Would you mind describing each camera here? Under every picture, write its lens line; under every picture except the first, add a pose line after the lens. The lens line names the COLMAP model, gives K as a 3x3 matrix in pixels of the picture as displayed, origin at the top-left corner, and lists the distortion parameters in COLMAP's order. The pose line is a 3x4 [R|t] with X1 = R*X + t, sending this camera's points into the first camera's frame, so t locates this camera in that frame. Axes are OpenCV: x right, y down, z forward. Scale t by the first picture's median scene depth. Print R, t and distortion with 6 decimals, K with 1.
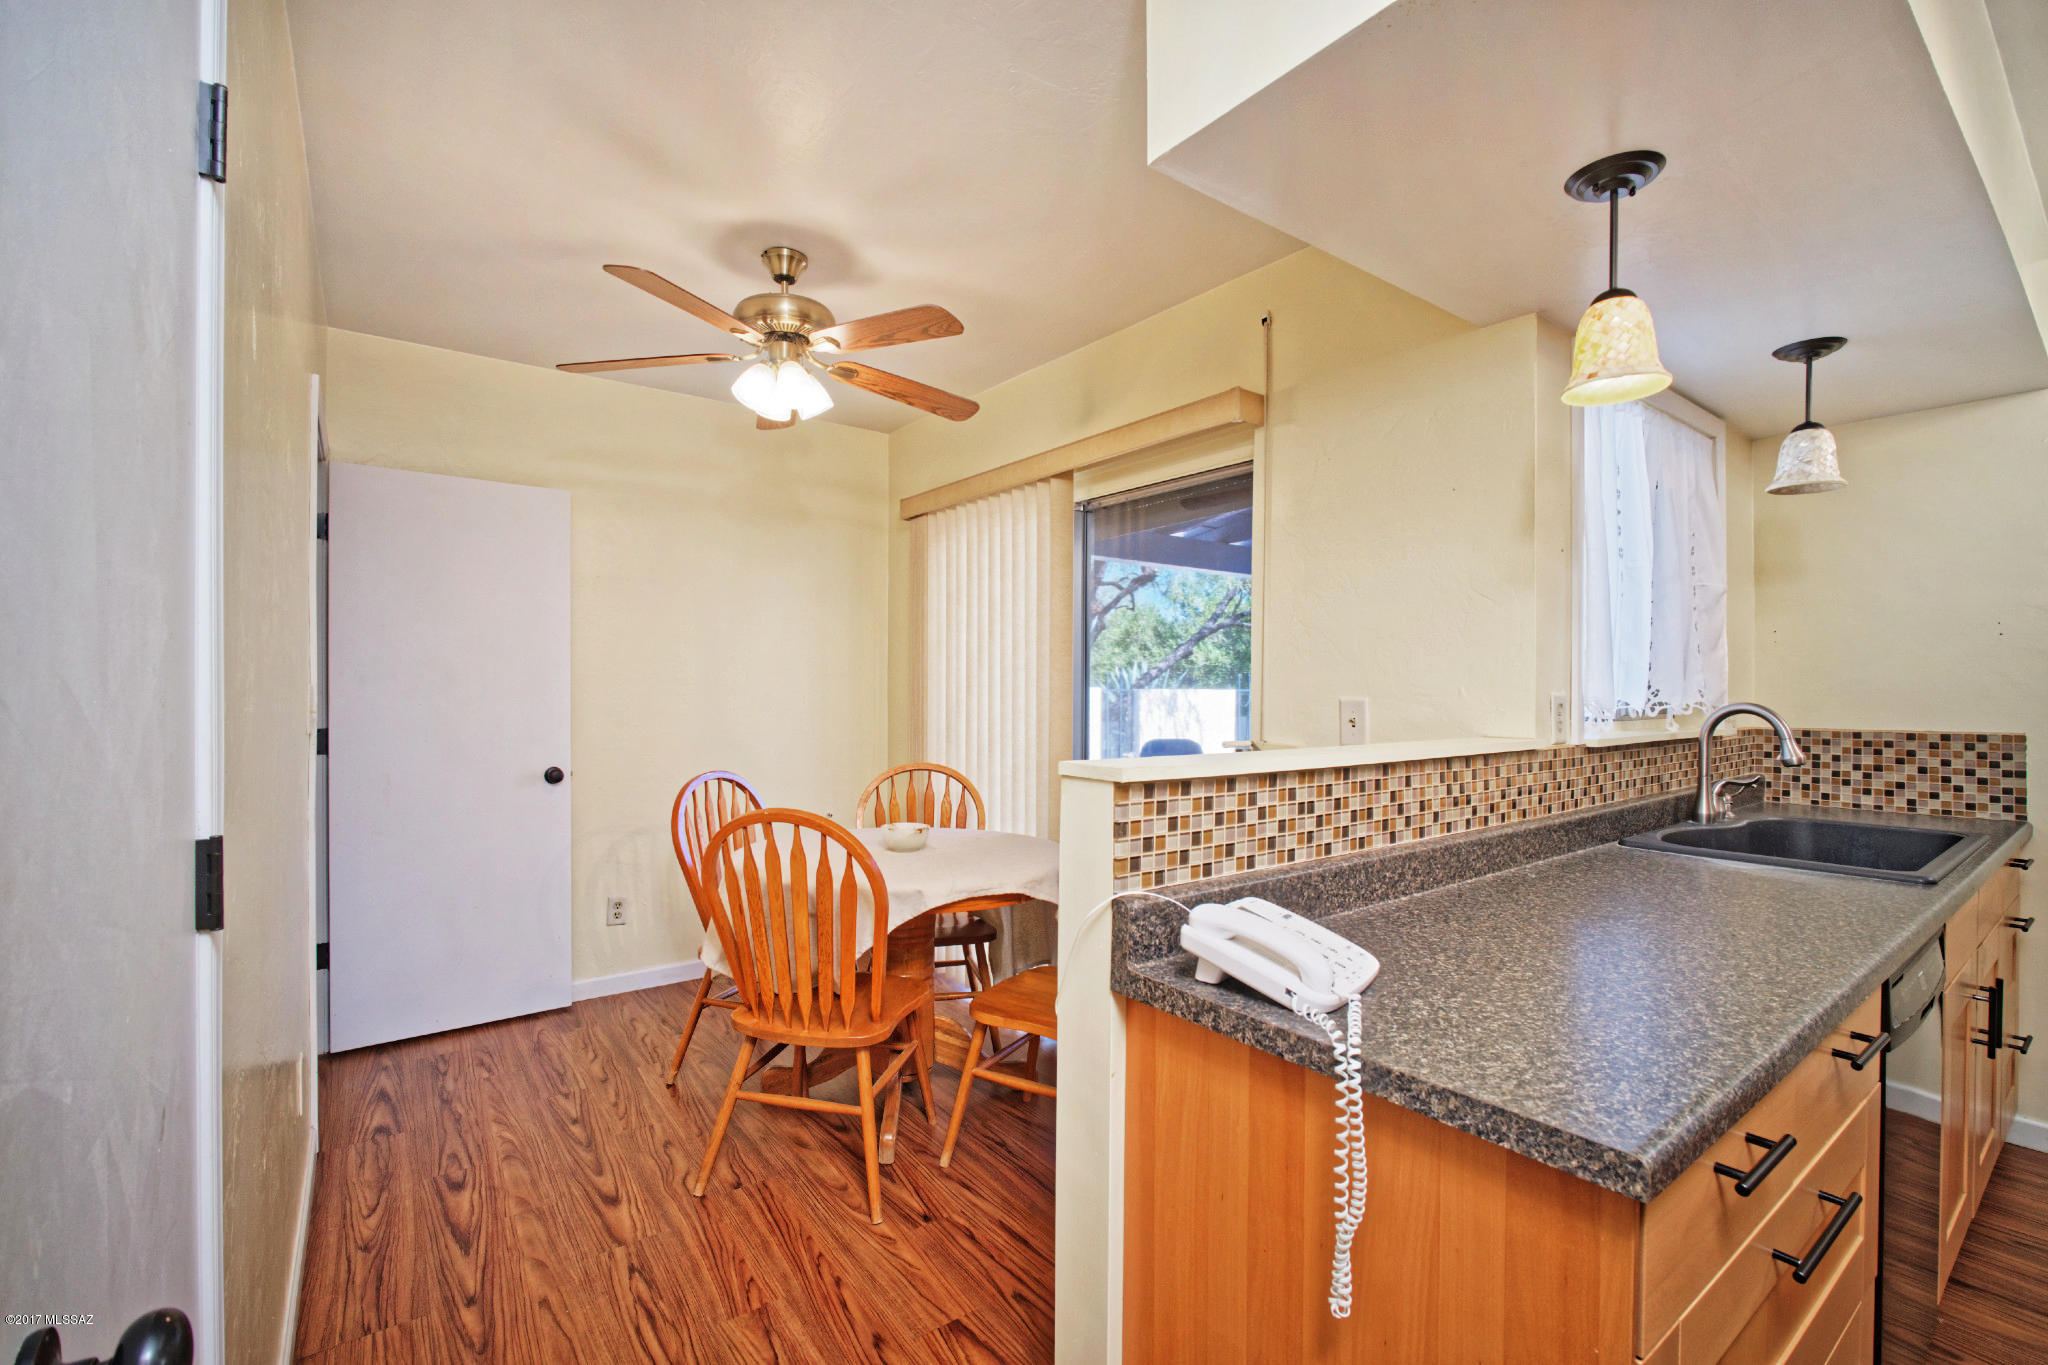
lens RADIAL K [[889.0, 0, 1026.2], [0, 889.0, 680.2], [0, 0, 1]] dist [-0.018486, 0.004827]
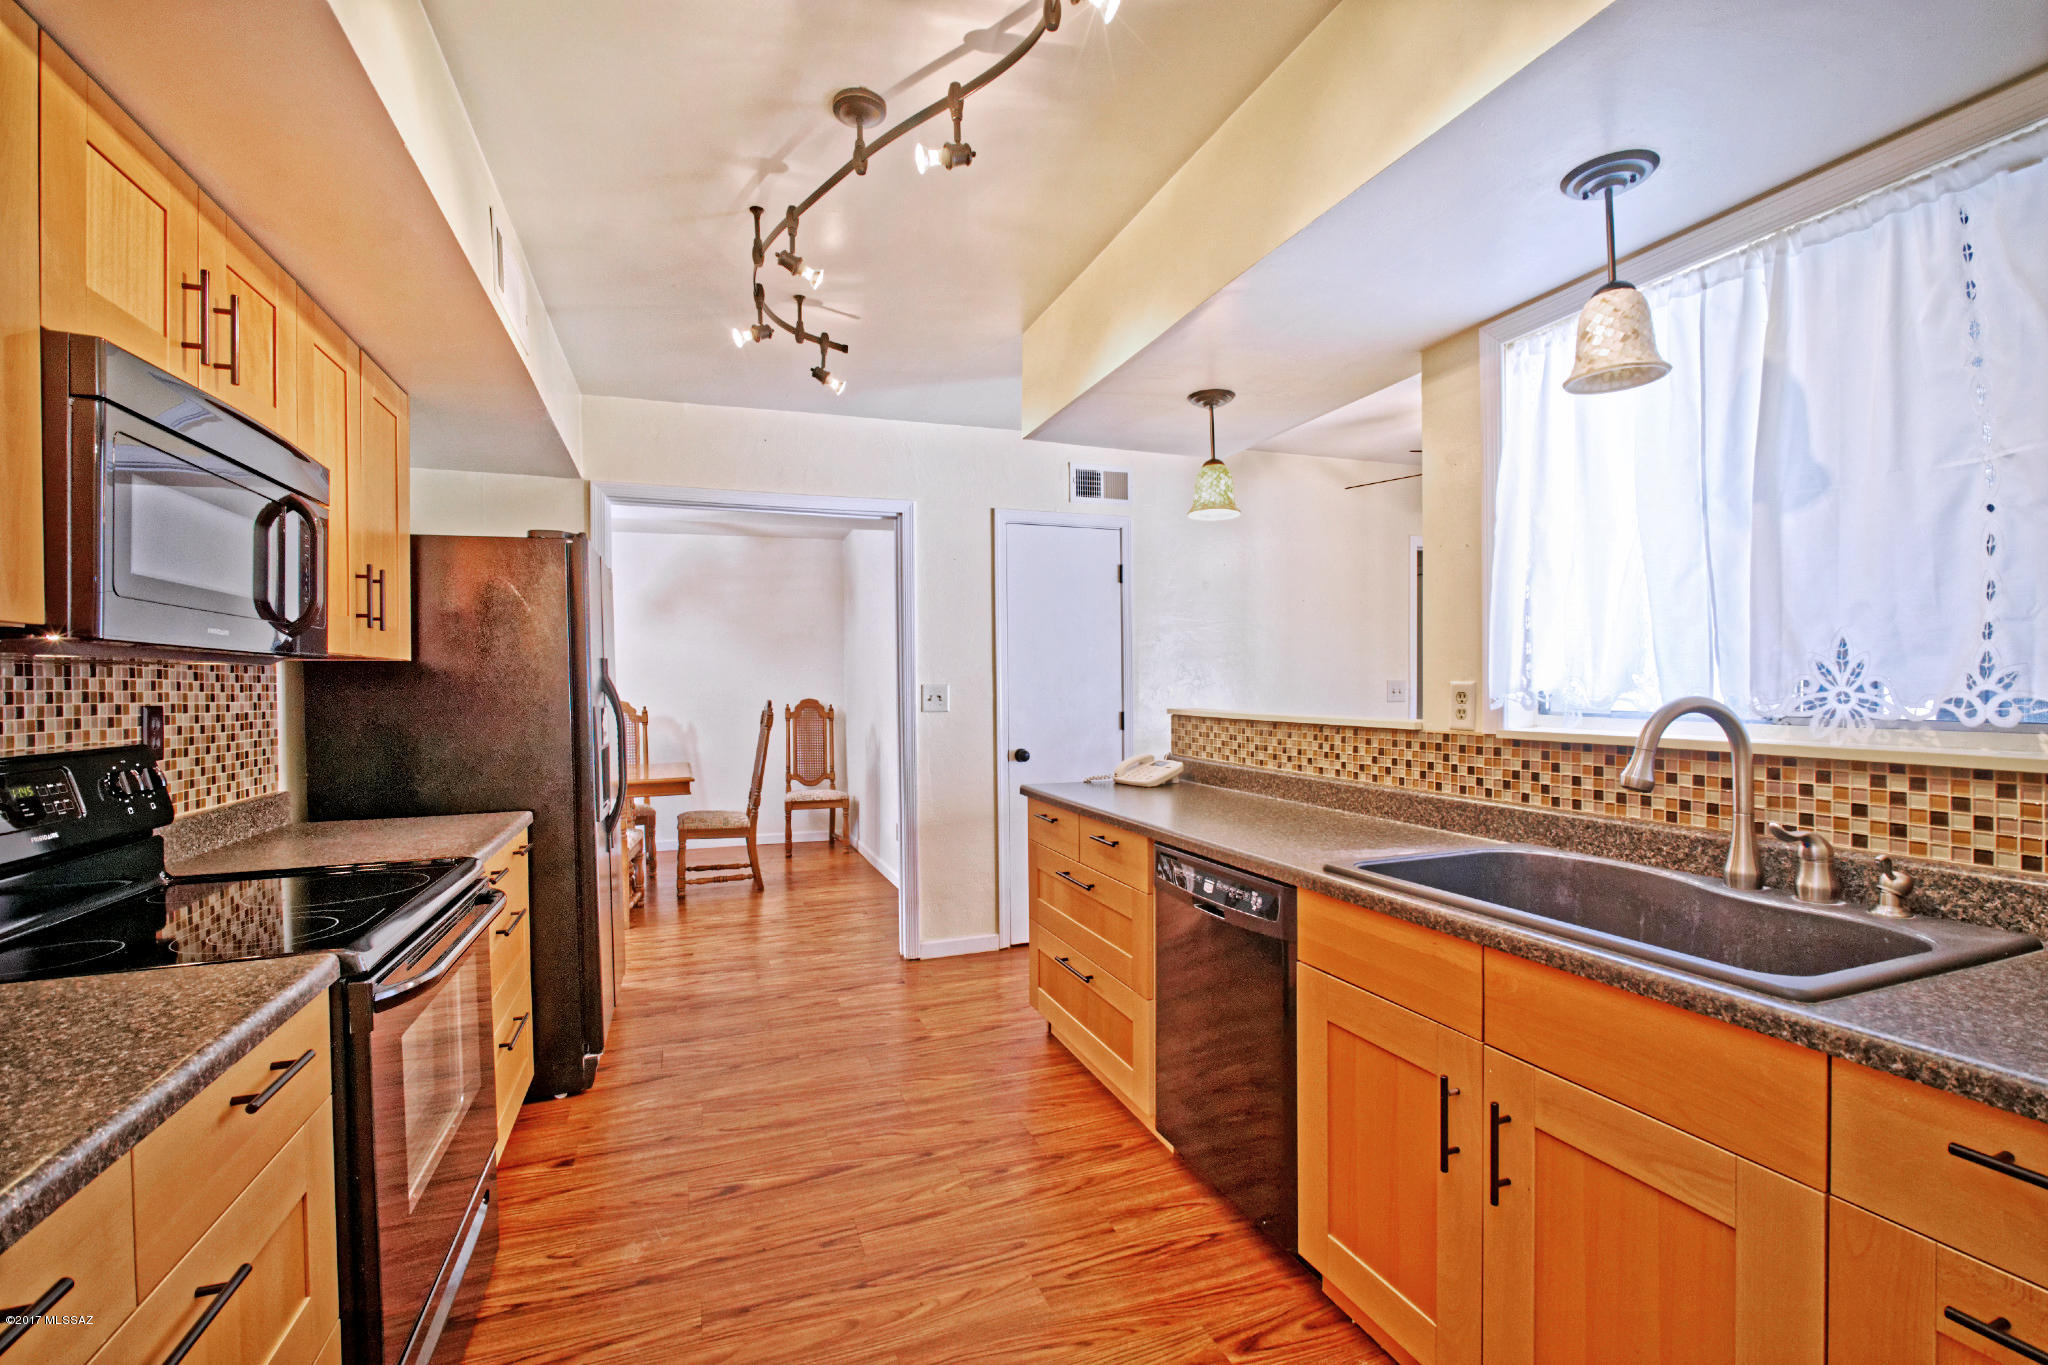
lens RADIAL K [[889.0, 0, 1028.7], [0, 889.0, 692.7], [0, 0, 1]] dist [-0.018486, 0.004827]
pose [[-0.285268, -0.006785, -0.958424, 2.317445], [-0.005777, 0.999969, -0.005360, 0.048227], [0.958431, 0.004008, -0.285298, 1.063951]]
